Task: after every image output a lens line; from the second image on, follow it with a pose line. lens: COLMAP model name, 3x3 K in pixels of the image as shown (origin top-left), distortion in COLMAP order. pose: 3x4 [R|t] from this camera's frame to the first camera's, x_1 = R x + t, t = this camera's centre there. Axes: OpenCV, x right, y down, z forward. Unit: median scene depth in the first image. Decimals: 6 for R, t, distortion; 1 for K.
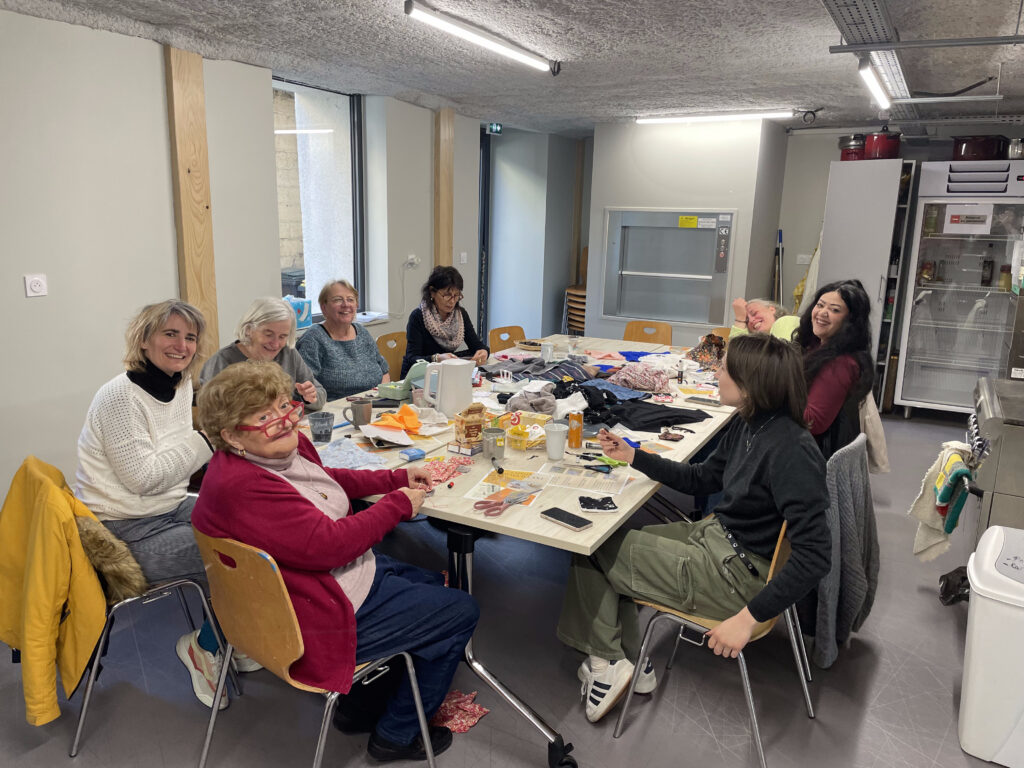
lens RADIAL K [[778.5, 0, 513.9], [0, 778.5, 383.5], [0, 0, 1]] dist [0.090944, -0.095224]
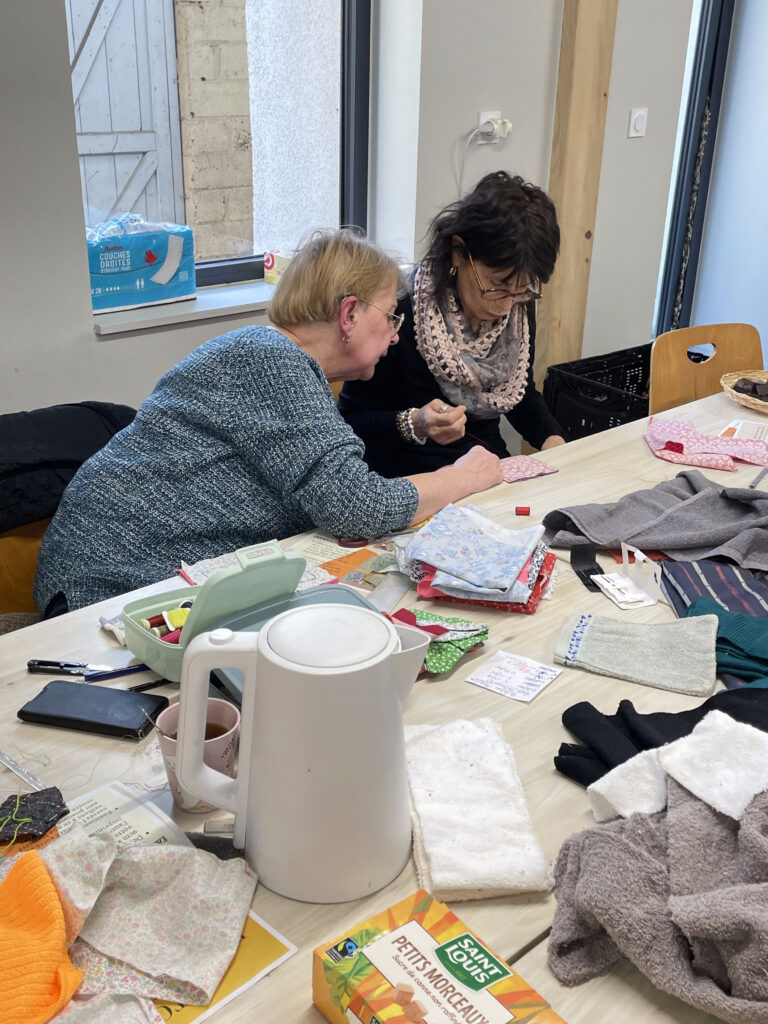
lens RADIAL K [[1098.6, 0, 403.6], [0, 1098.6, 527.3], [0, 0, 1]] dist [0.057508, 0.000000]
pose [[0.949561, 0.129425, -0.285627, 0.023246], [-0.073028, 0.977079, 0.199960, -0.114023], [0.304960, -0.169016, 0.937248, 0.715700]]
